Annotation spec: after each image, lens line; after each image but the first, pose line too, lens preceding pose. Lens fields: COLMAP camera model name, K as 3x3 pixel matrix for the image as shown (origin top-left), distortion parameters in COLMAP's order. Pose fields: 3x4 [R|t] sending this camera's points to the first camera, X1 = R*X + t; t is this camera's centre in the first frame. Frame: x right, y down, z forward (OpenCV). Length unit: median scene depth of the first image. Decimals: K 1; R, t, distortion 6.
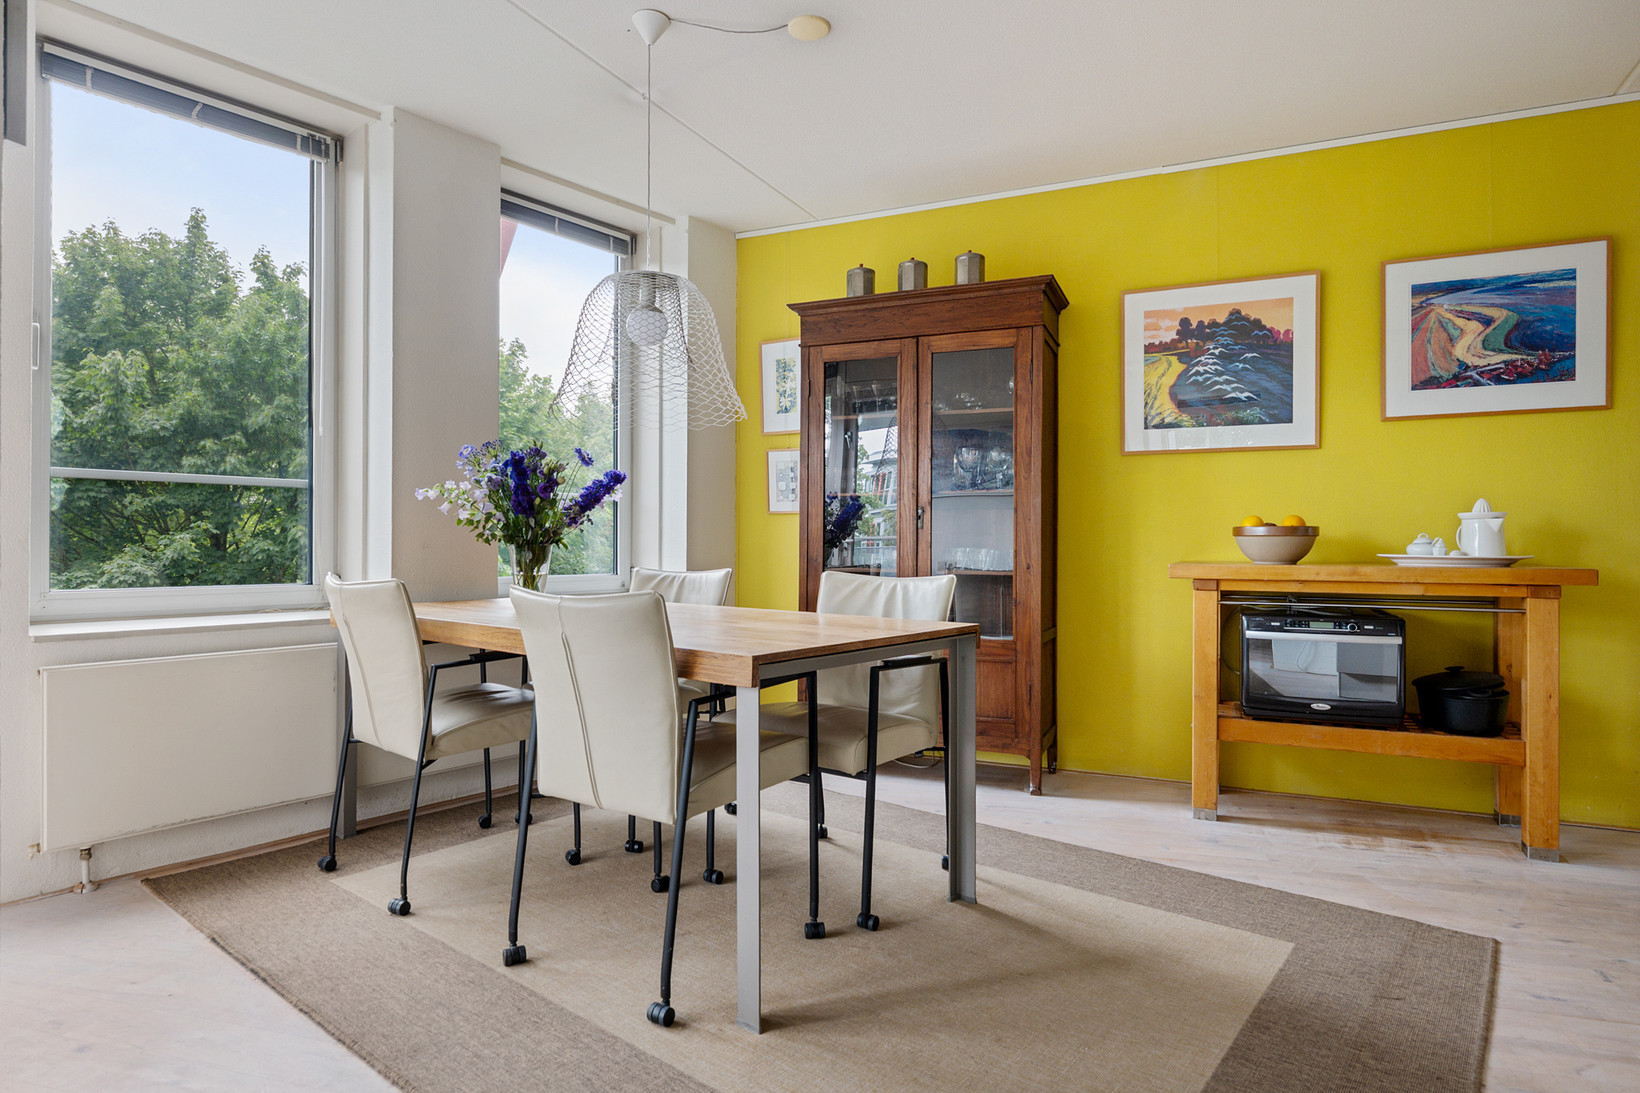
lens RADIAL K [[915.6, 0, 815.5], [0, 915.6, 545.2], [0, 0, 1]] dist [-0.007210, -0.001333]
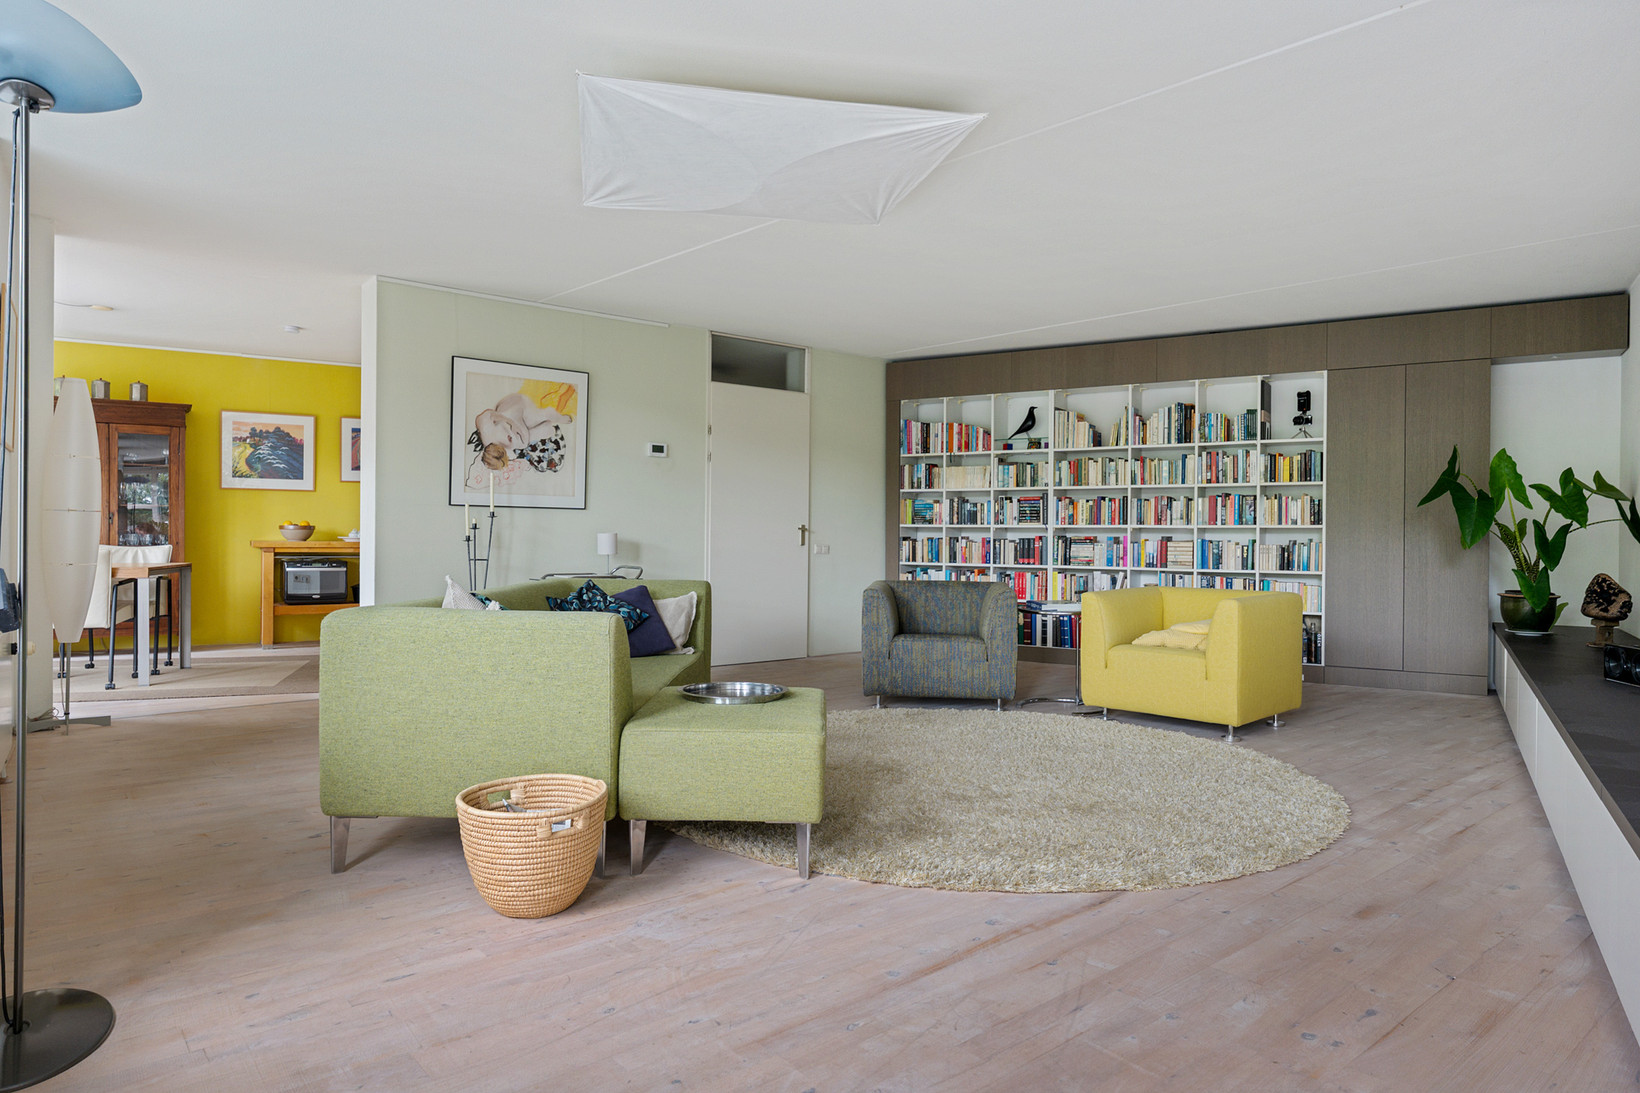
lens RADIAL K [[1004.1, 0, 817.3], [0, 1004.1, 539.8], [0, 0, 1]] dist [-0.006784, -0.000792]
pose [[0.564176, -0.005090, 0.825639, -0.882268], [-0.000098, 0.999981, 0.006232, 0.001017], [-0.825654, -0.003597, 0.564165, -1.582409]]
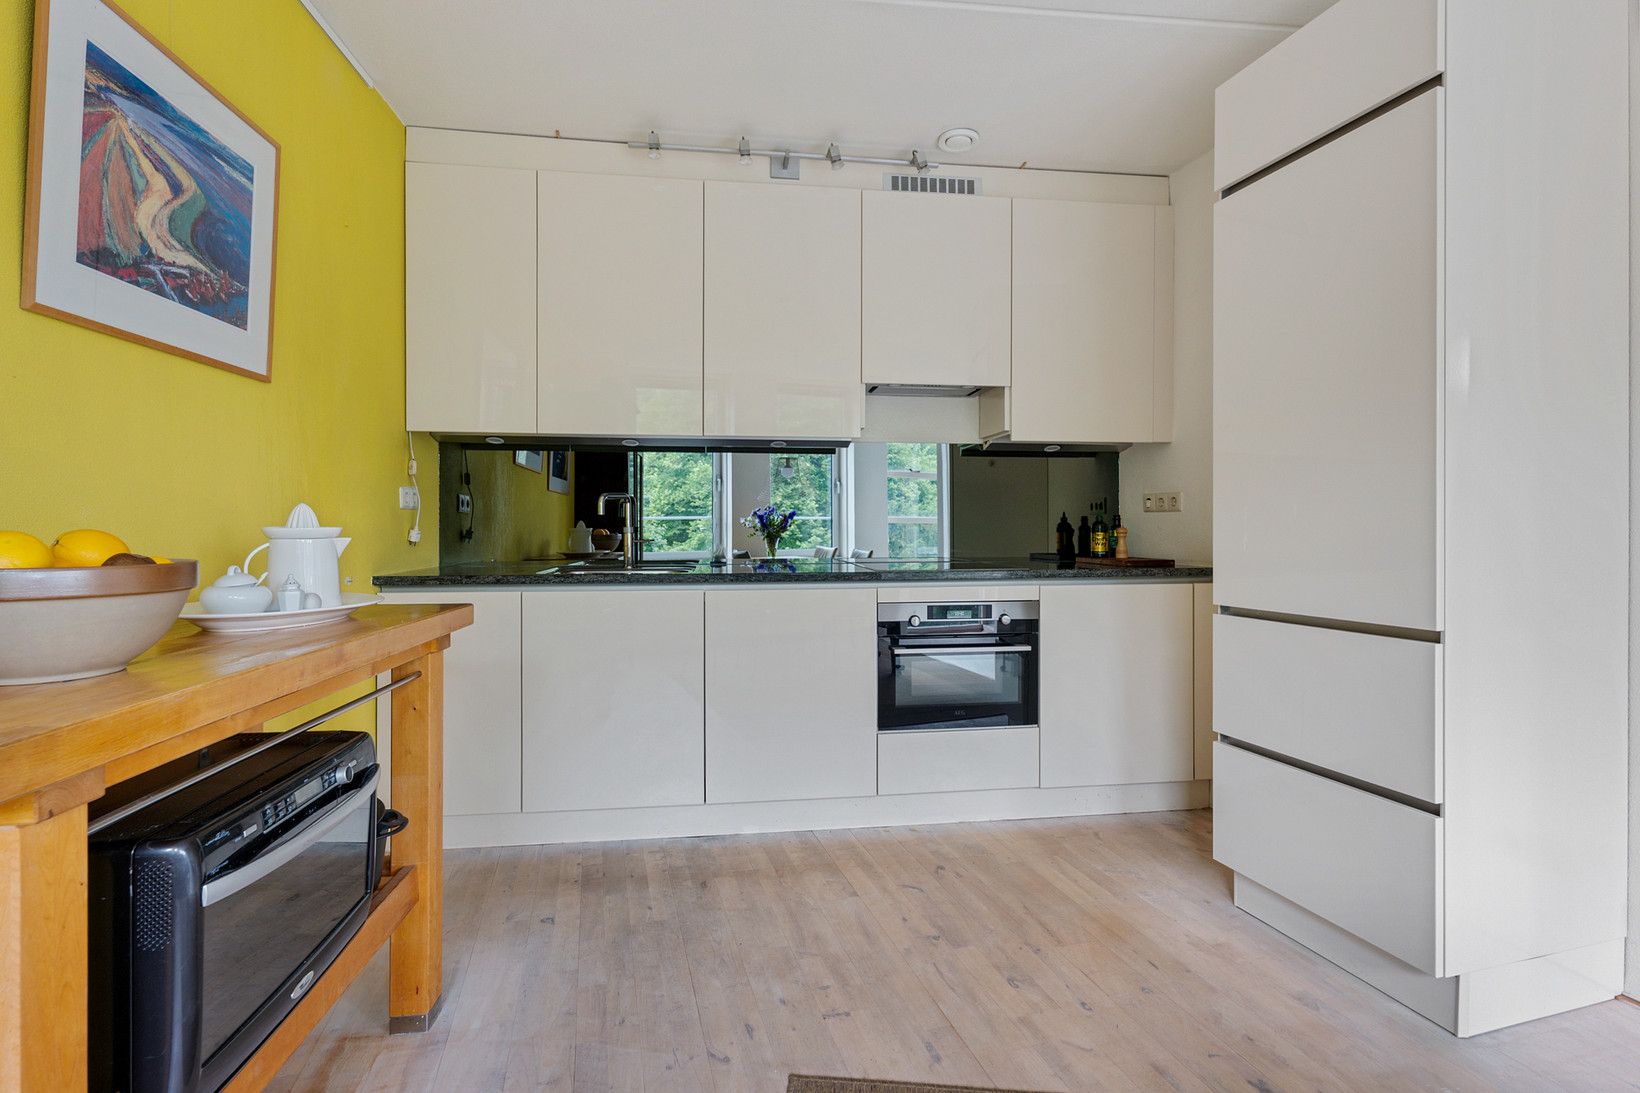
lens RADIAL K [[786.2, 0, 820.3], [0, 786.2, 533.9], [0, 0, 1]] dist [0.000407, 0.000120]
pose [[-0.542594, -0.008827, 0.839949, 0.102614], [-0.002331, 0.999957, 0.009003, -0.033818], [-0.839992, 0.002927, -0.542591, 0.909885]]
